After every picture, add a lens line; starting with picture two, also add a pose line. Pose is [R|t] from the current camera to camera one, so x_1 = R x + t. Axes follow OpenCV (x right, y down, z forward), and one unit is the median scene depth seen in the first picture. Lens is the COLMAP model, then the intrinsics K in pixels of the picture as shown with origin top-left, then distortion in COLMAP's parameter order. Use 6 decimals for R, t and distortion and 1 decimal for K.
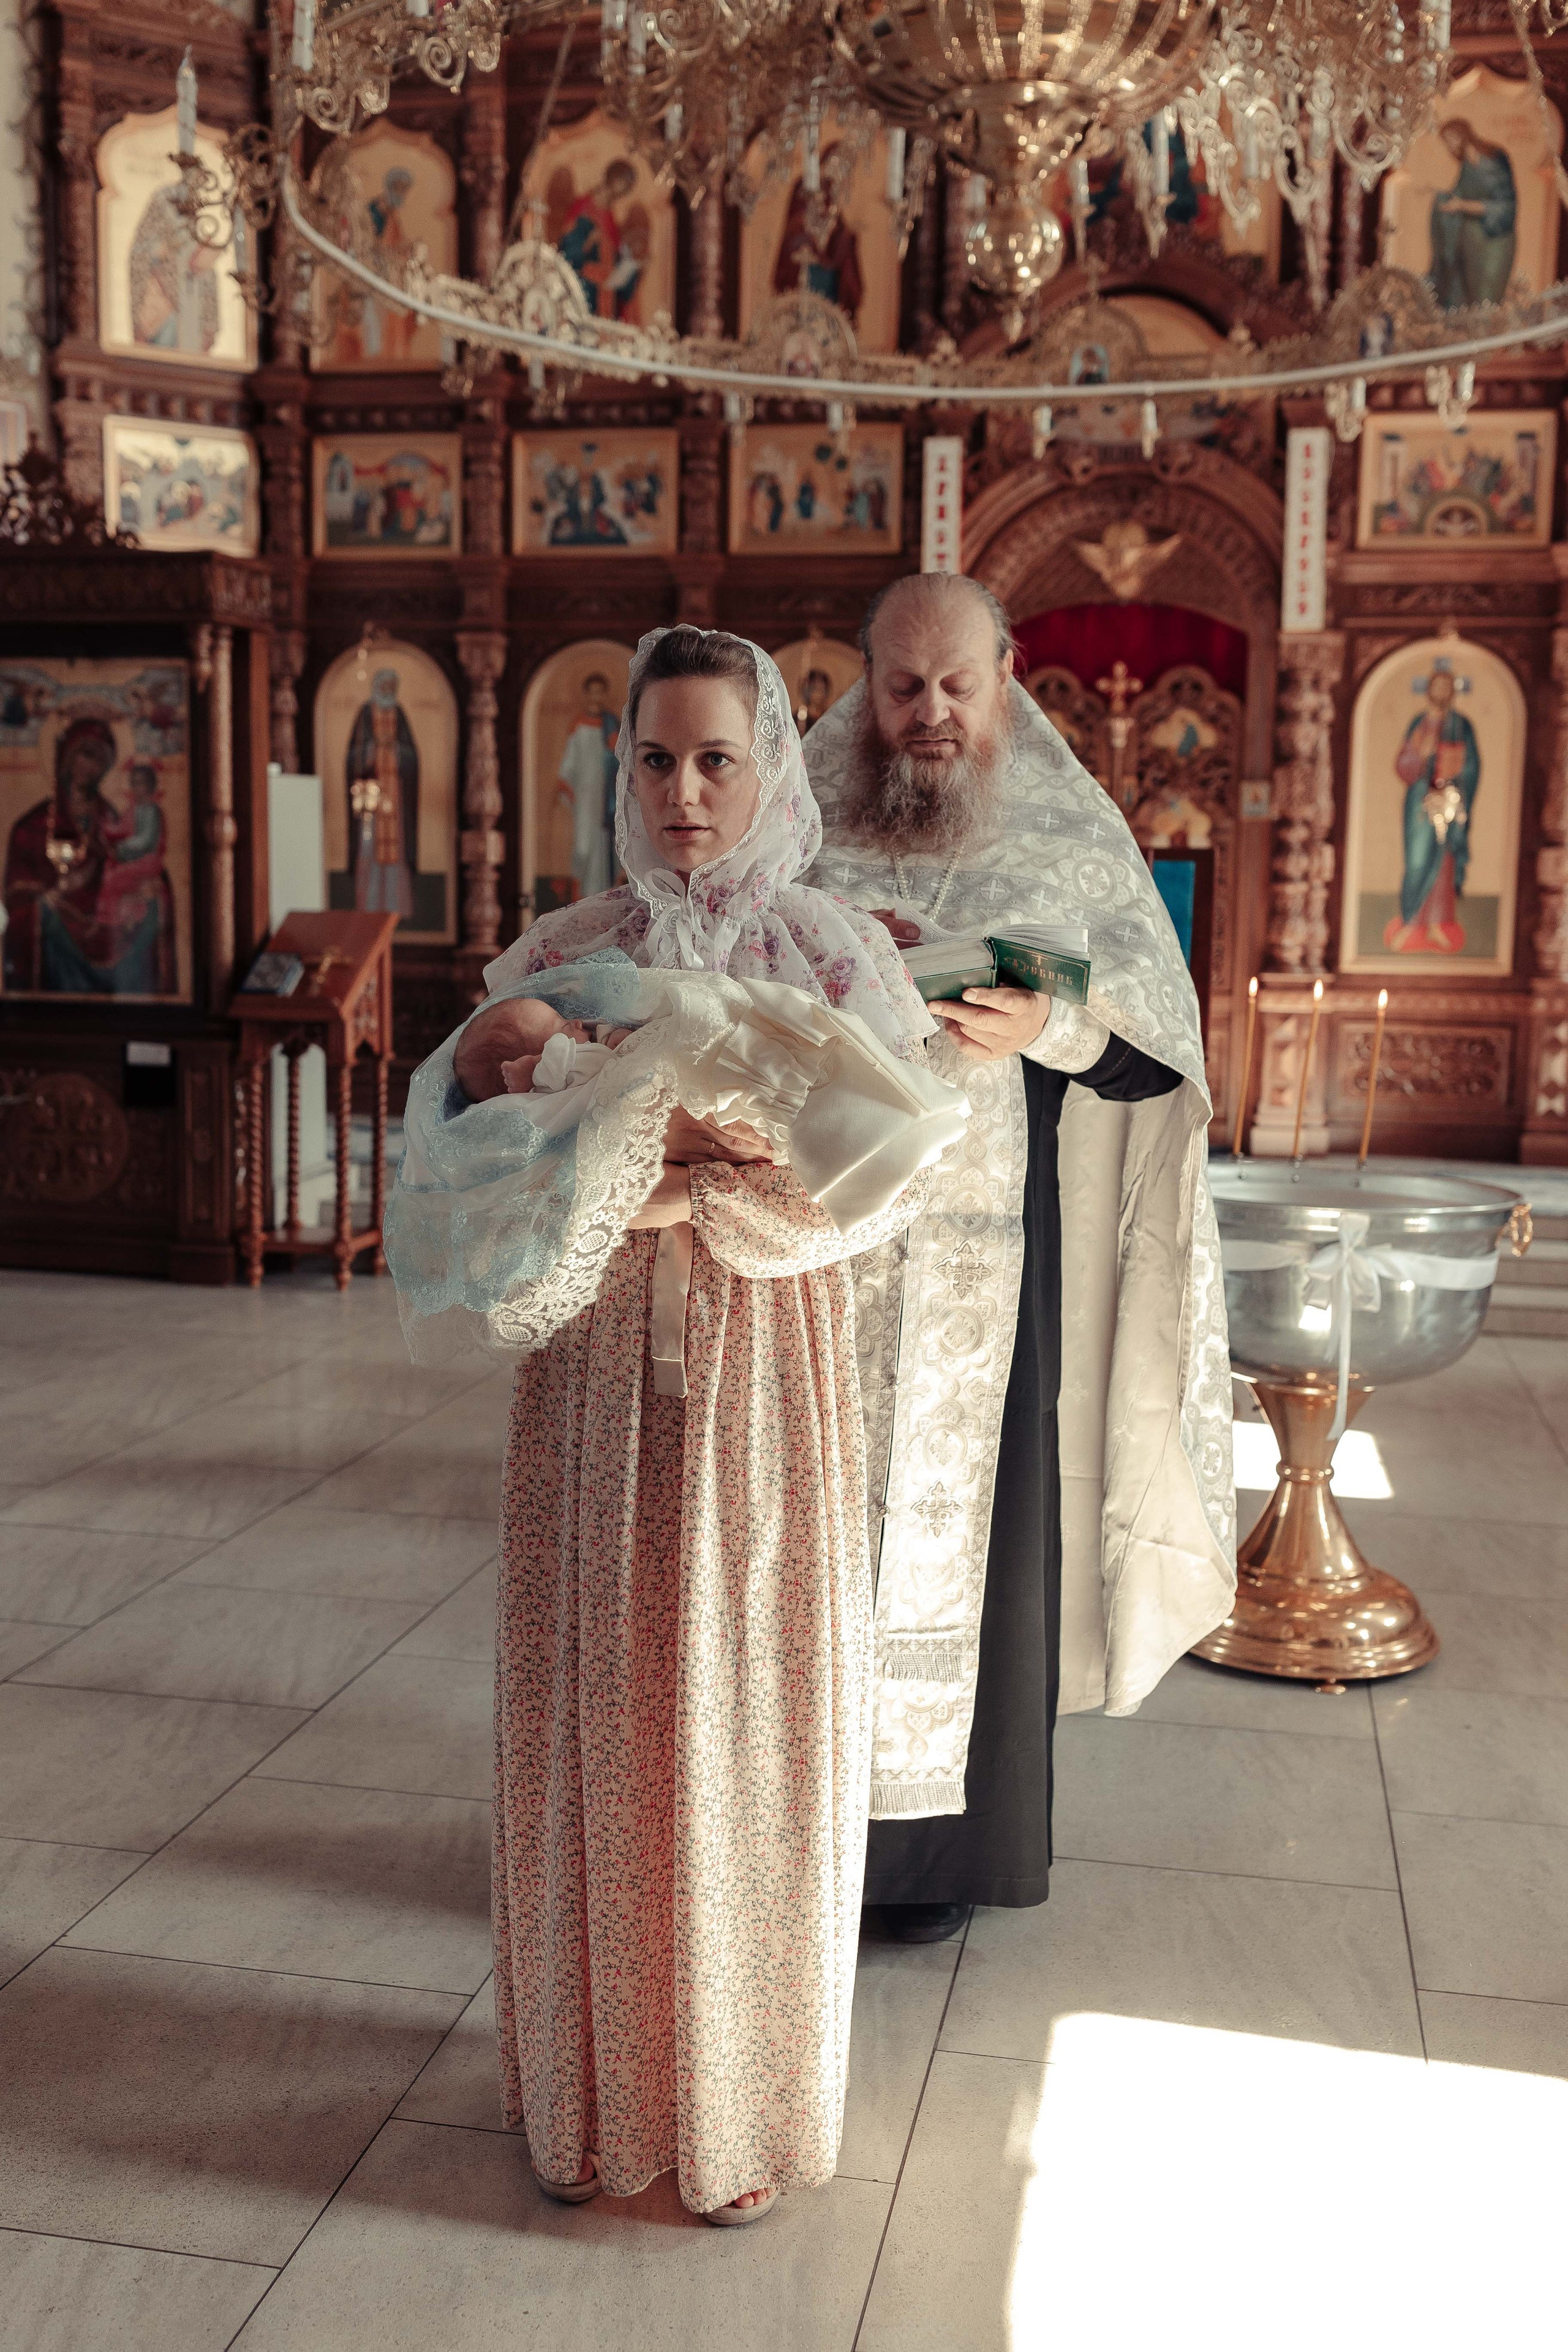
lens RADIAL K [[2242.7, 0, 792.4], [0, 2242.7, 1142.5], [0, 0, 1]] dist [0.005384, 0.000000]
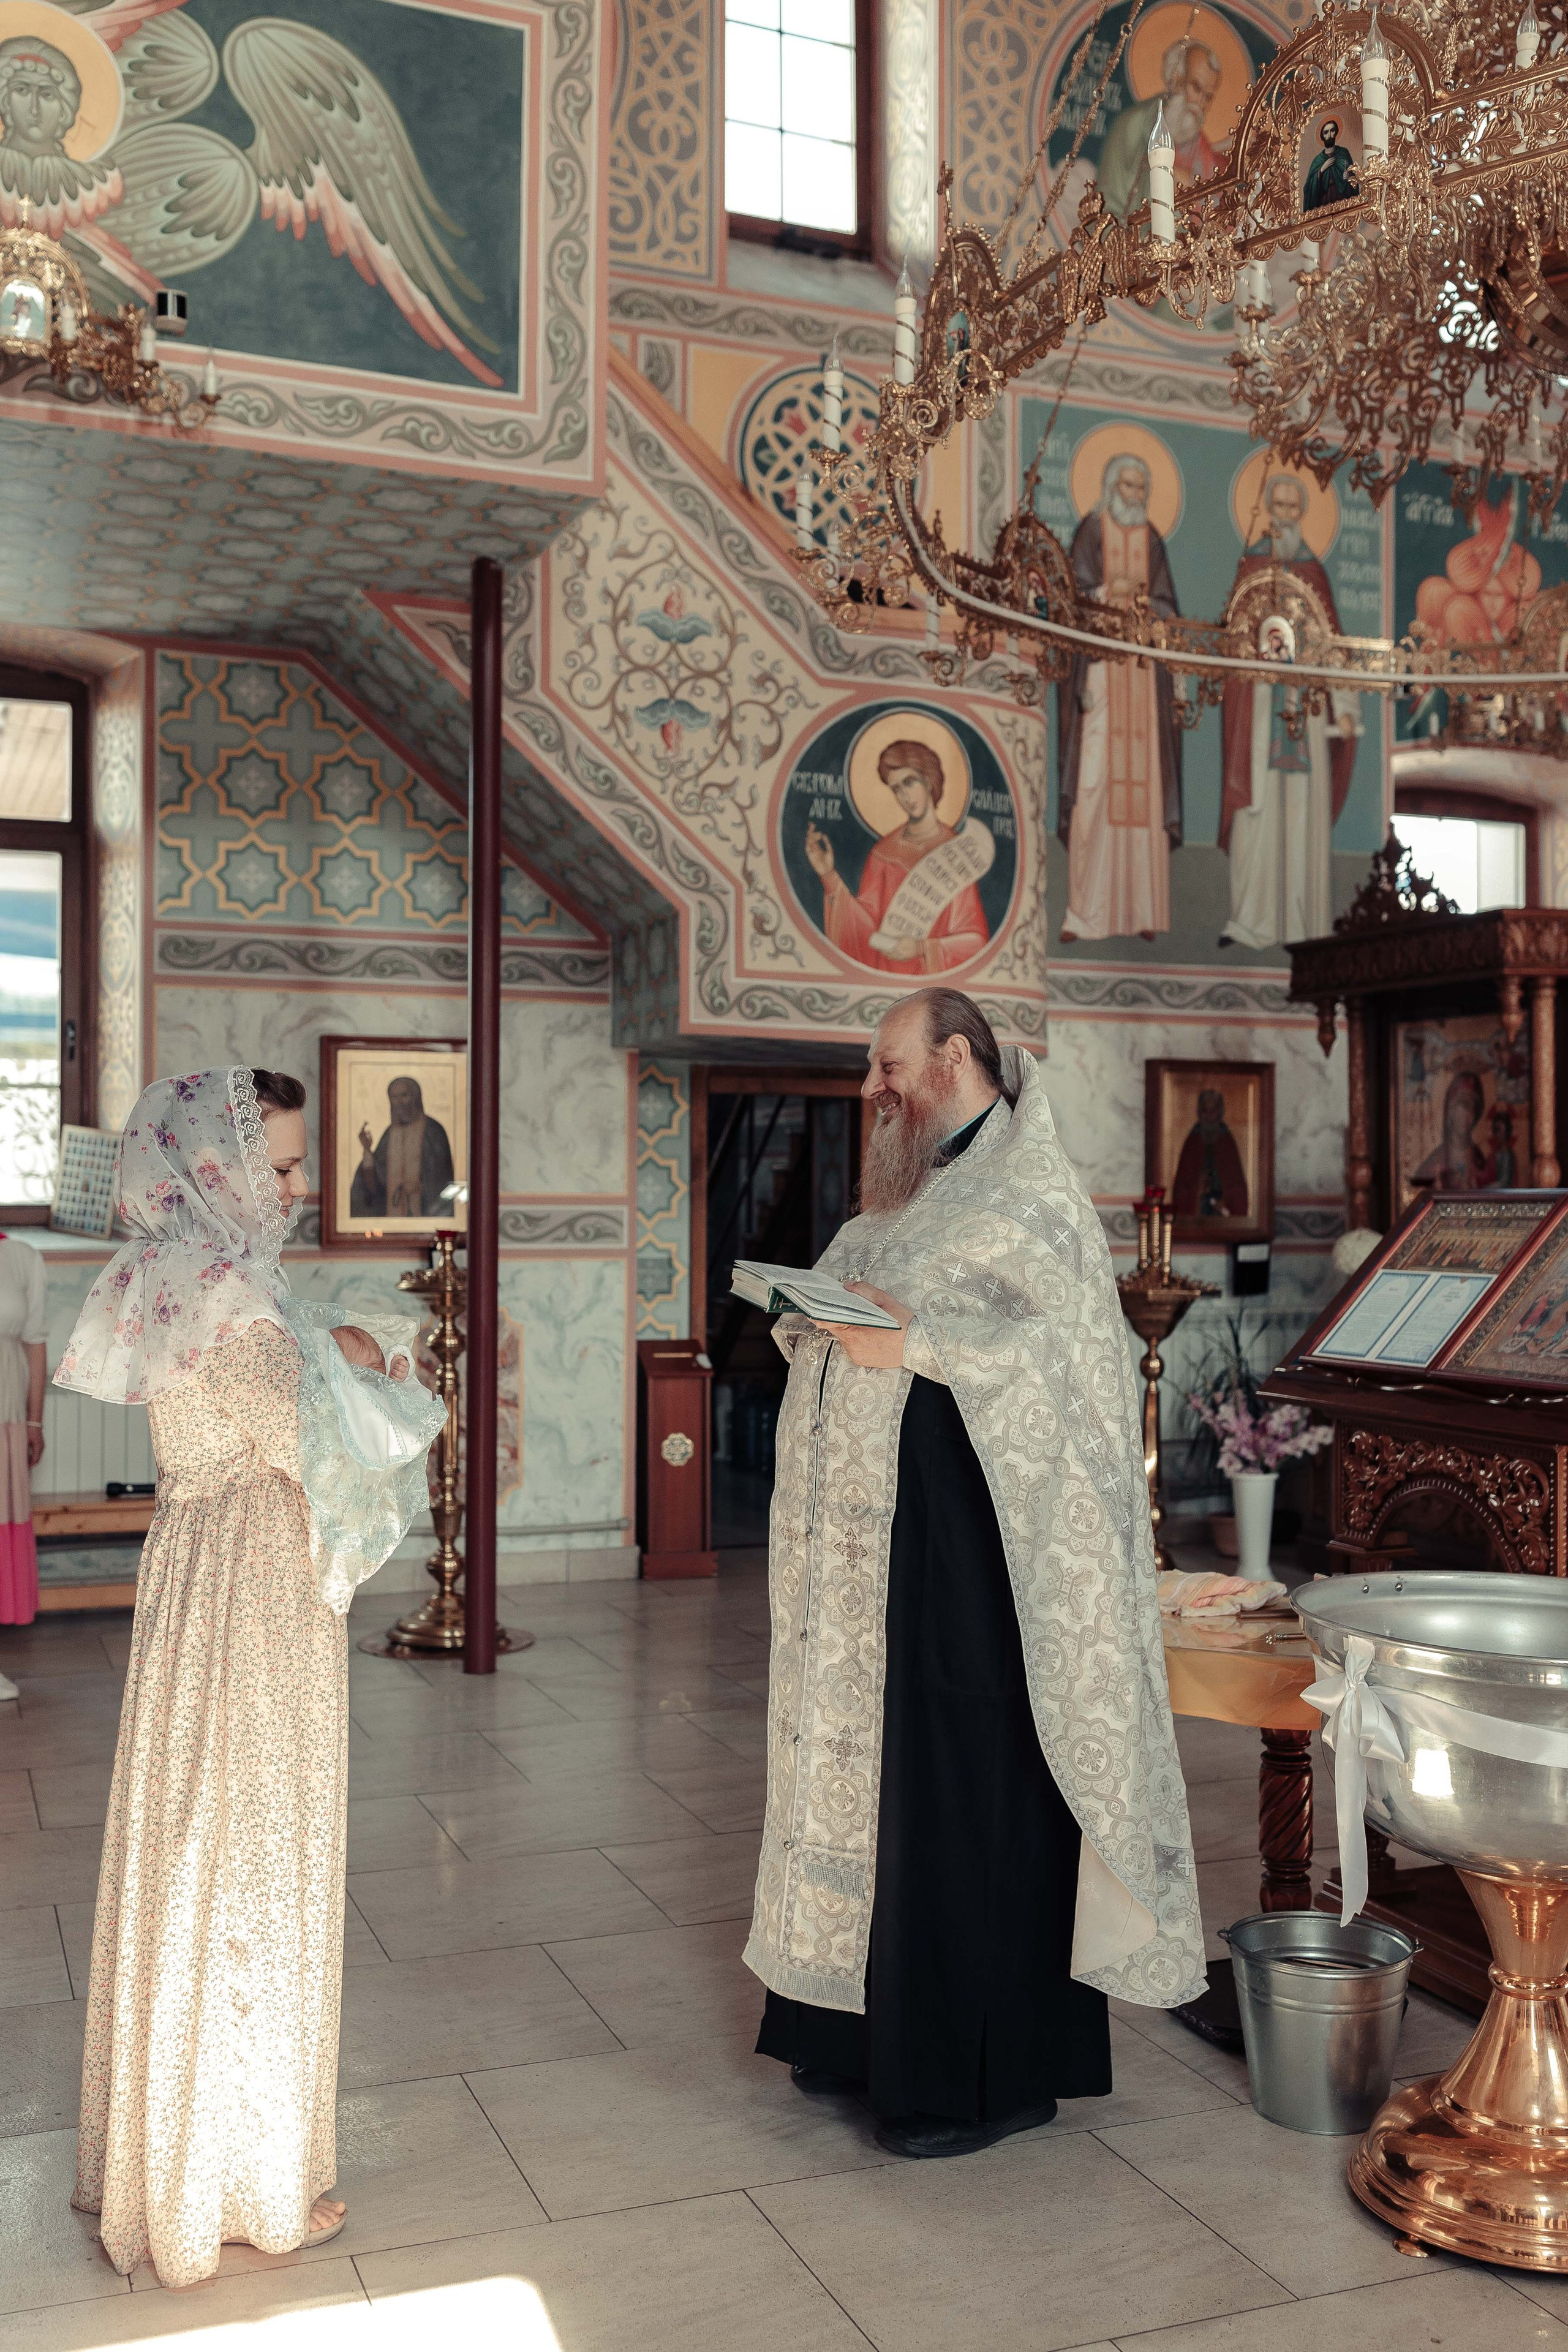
lens RADIAL K [[2242.7, 0, 781.9], [0, 2242.7, 1190.2], [0, 0, 1]] dist [0.005384, 0.000000]
pose [[0.539998, -0.017087, -0.841493, 0.336561], [-0.090415, 0.992831, -0.078181, -0.016429], [0.836796, 0.118301, 0.534581, 0.134986]]
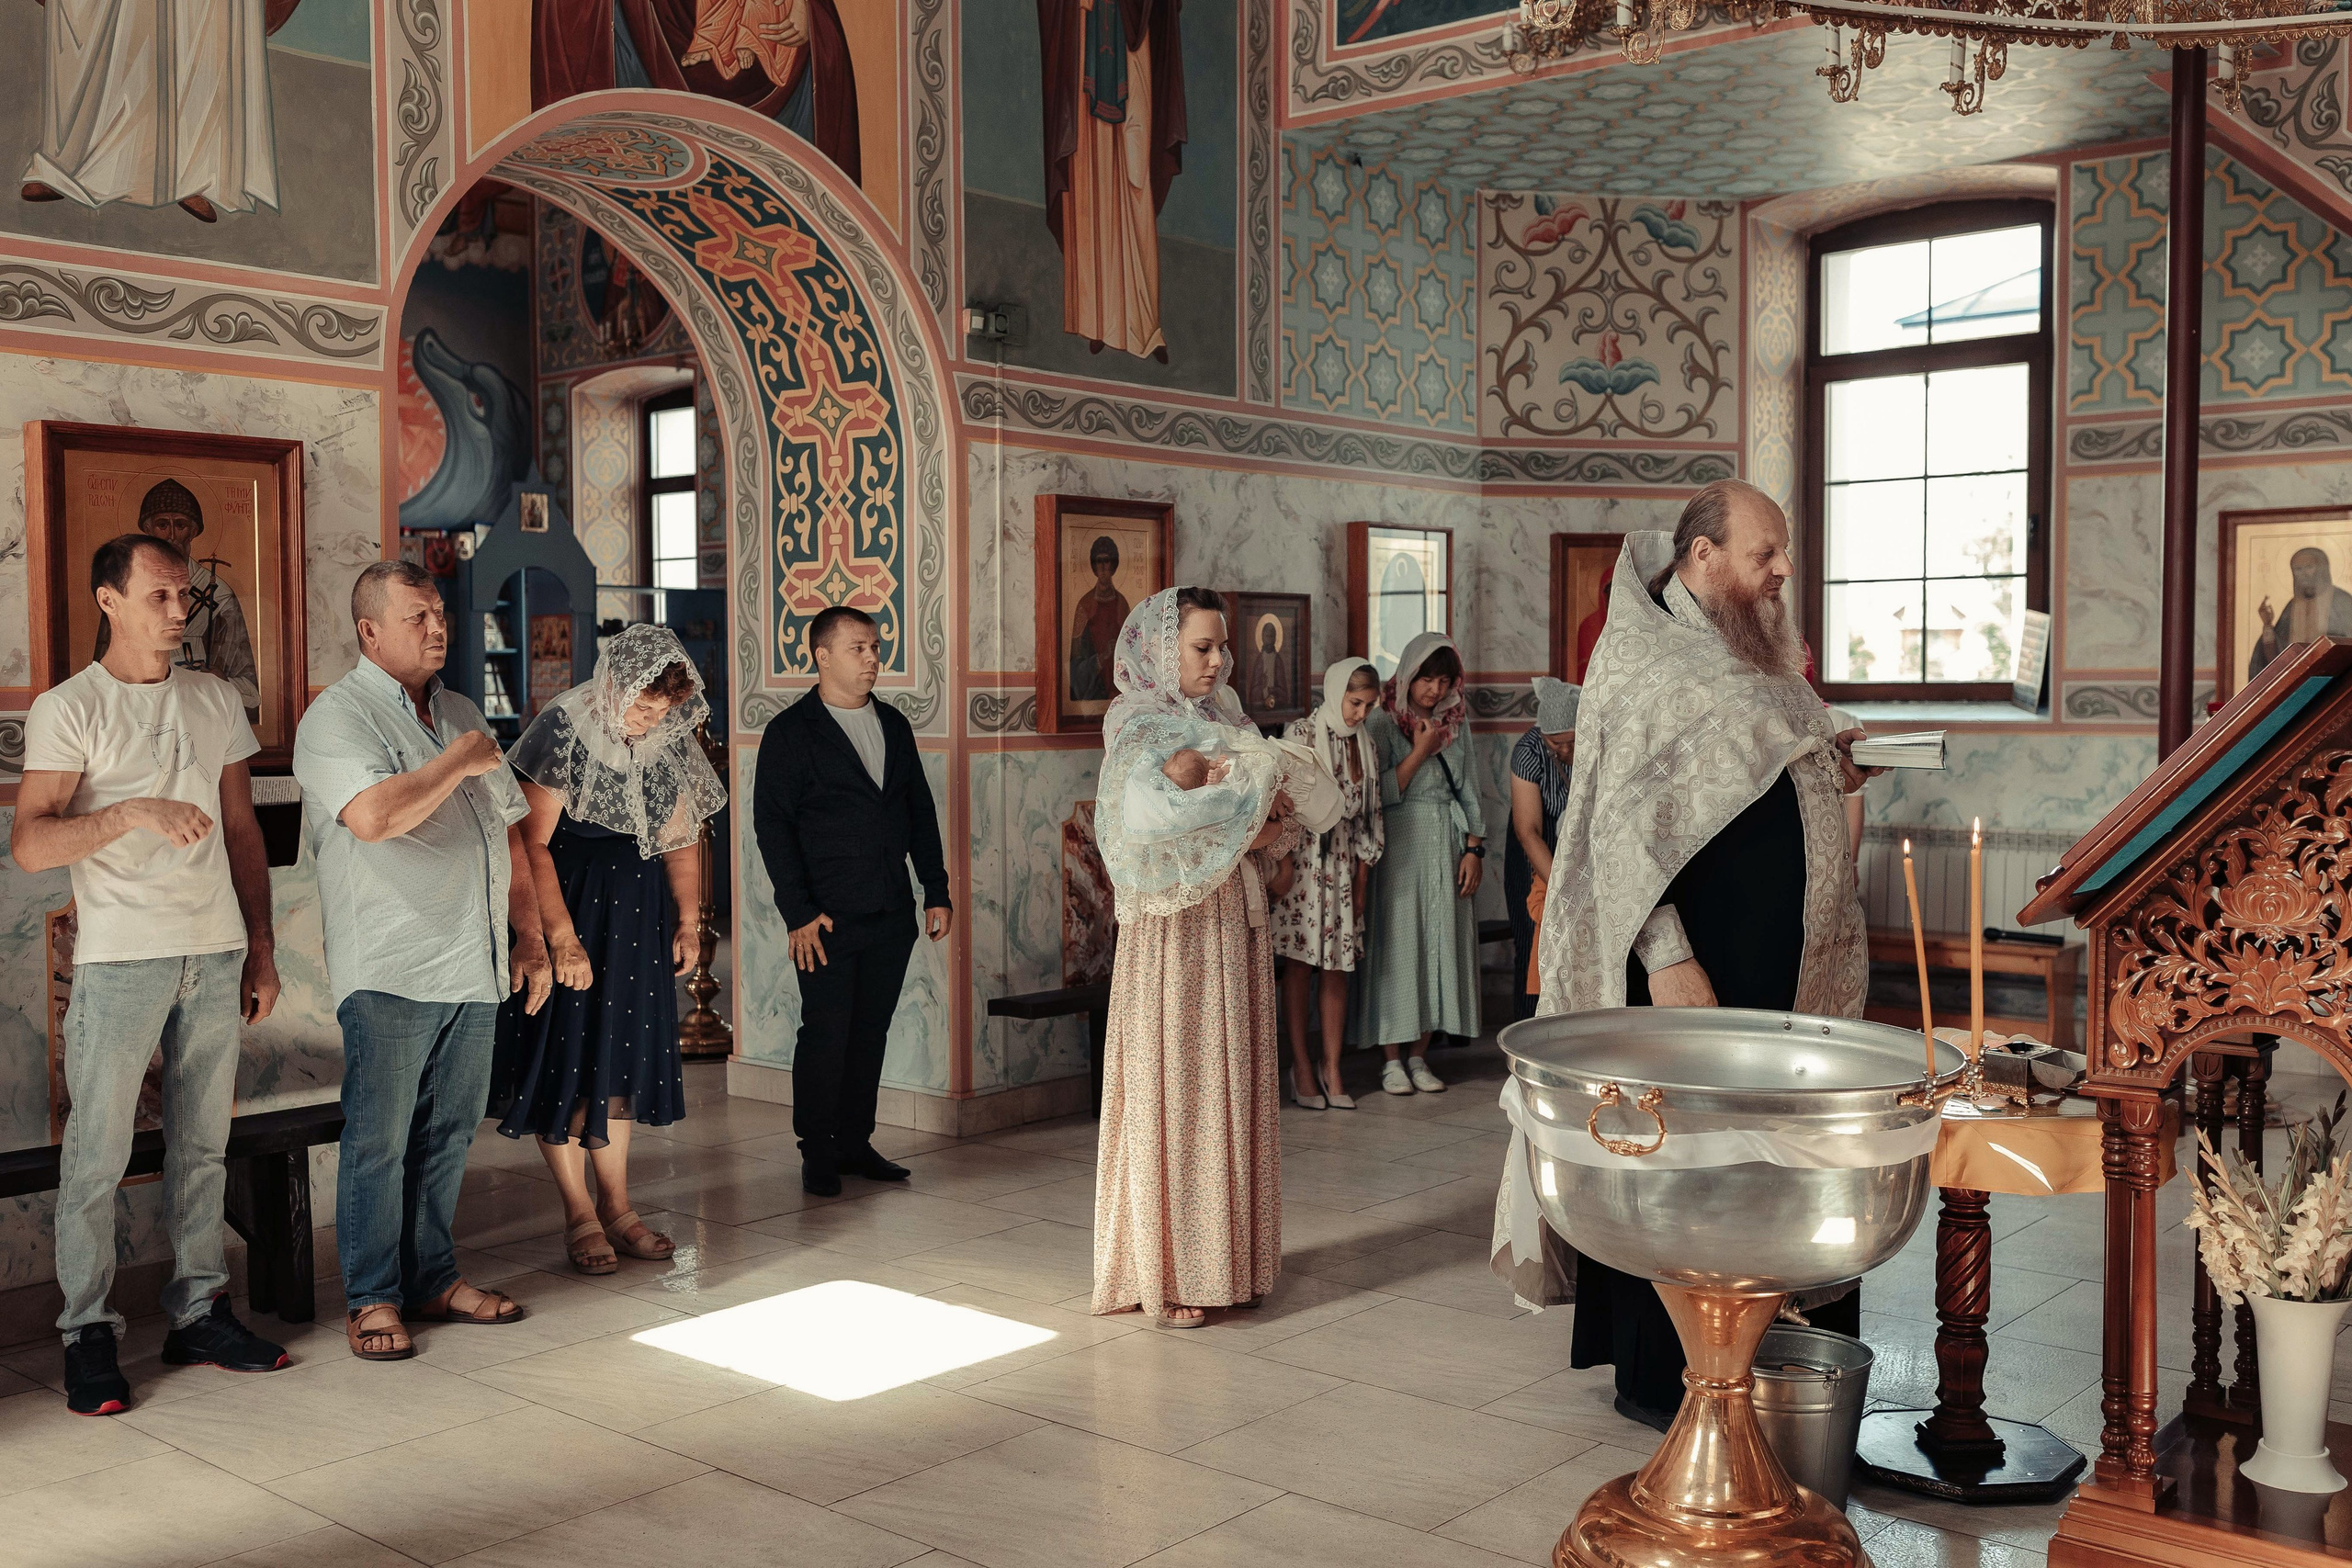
lens RADIAL K [[2242.5, 0, 1196.1], [0, 2242.5, 817.6], [0, 0, 1]] dist [0.005384, 0.000000]
pose [[-0.478907, 0.036439, -0.877109, 0.785974], [-0.102701, 0.989952, 0.097202, -0.135885], [0.871838, 0.136631, -0.470352, 1.382852]]
